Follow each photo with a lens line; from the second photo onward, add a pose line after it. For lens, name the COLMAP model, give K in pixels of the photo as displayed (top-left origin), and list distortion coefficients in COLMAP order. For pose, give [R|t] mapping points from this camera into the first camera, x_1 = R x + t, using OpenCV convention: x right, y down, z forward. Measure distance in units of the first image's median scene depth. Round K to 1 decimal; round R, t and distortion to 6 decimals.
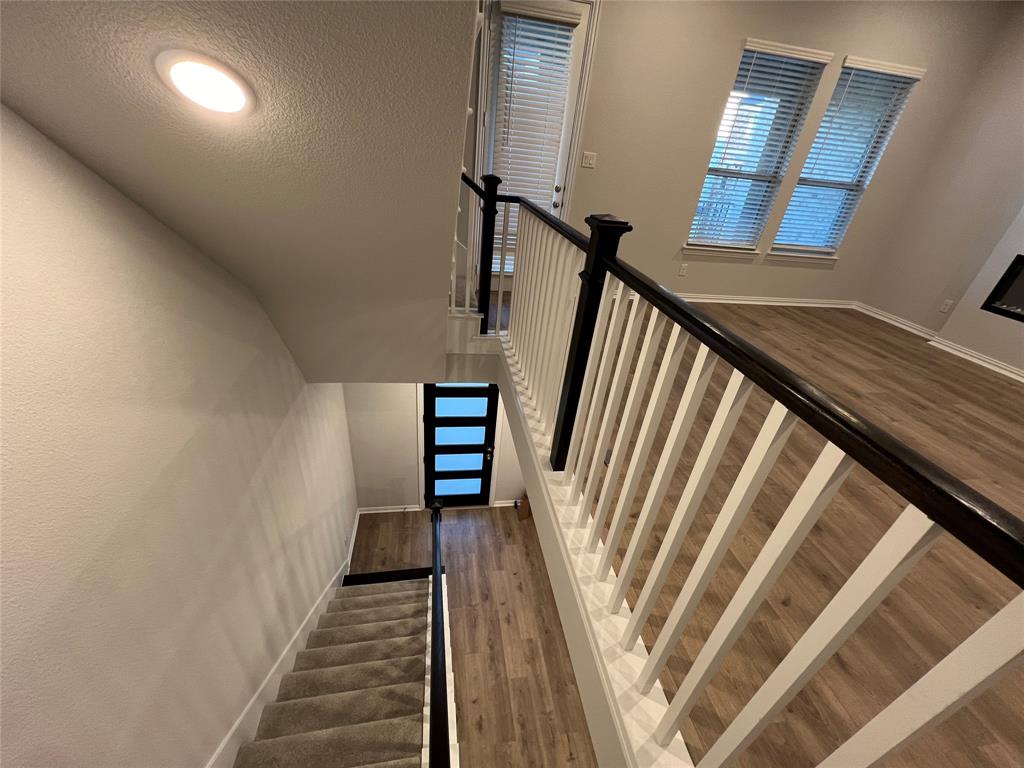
lens RADIAL K [[411.7, 0, 512.3], [0, 411.7, 382.5], [0, 0, 1]] dist [-0.001373, 0.000809]
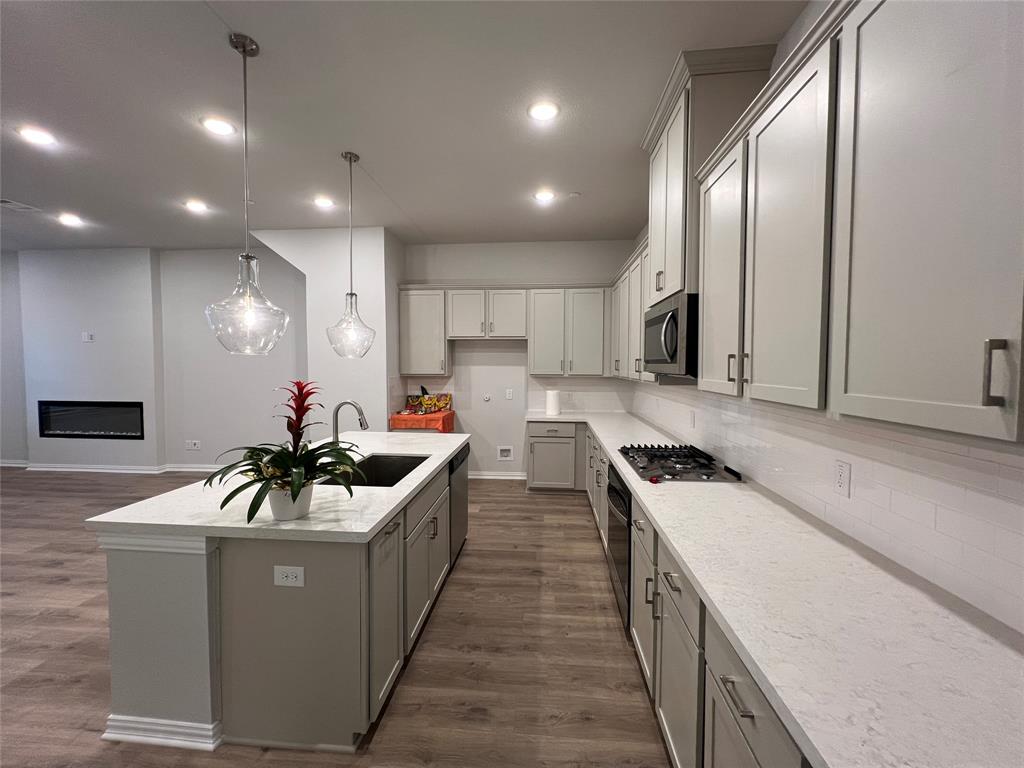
lens RADIAL K [[411.7, 0, 512.3], [0, 411.7, 382.5], [0, 0, 1]] dist [-0.001373, 0.000809]
pose [[0.240275, -0.138423, 0.960785, 0.174692], [0.499949, 0.866055, -0.000253, 0.492462], [-0.832057, 0.480404, 0.277296, -0.891097]]
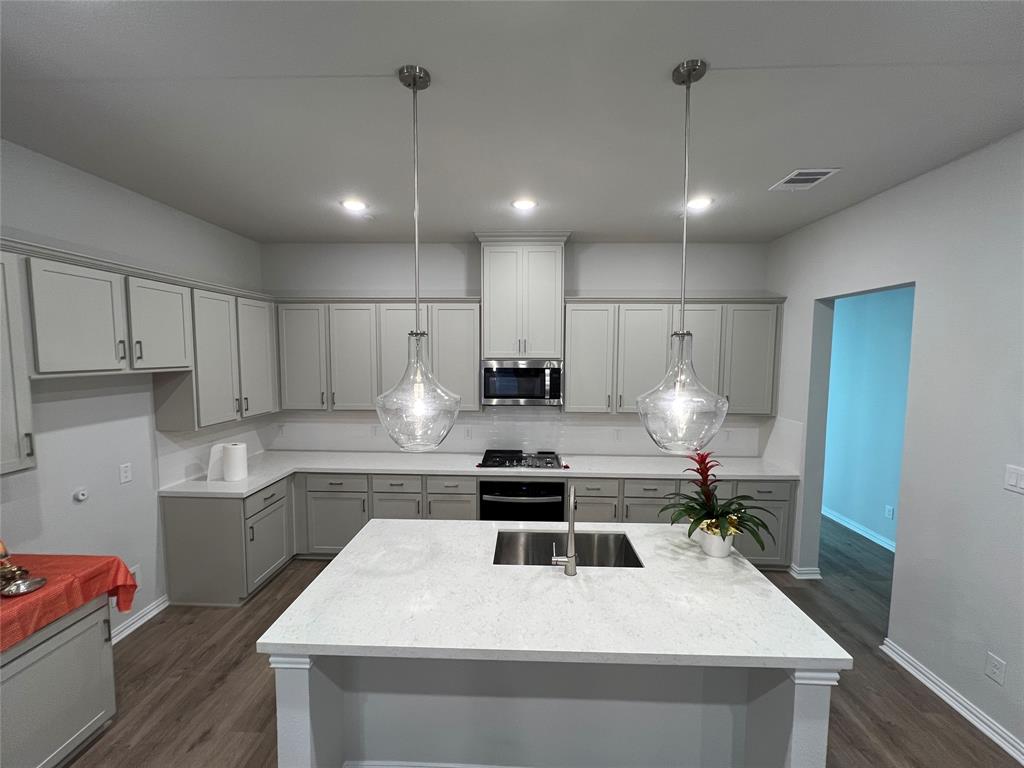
lens RADIAL K [[411.7, 0, 512.3], [0, 411.7, 382.5], [0, 0, 1]] dist [-0.001373, 0.000809]
pose [[-0.976290, -0.114941, 0.183432, 0.699394], [0.009774, 0.823114, 0.567792, -0.011413], [-0.216248, 0.556122, -0.802474, -0.142581]]
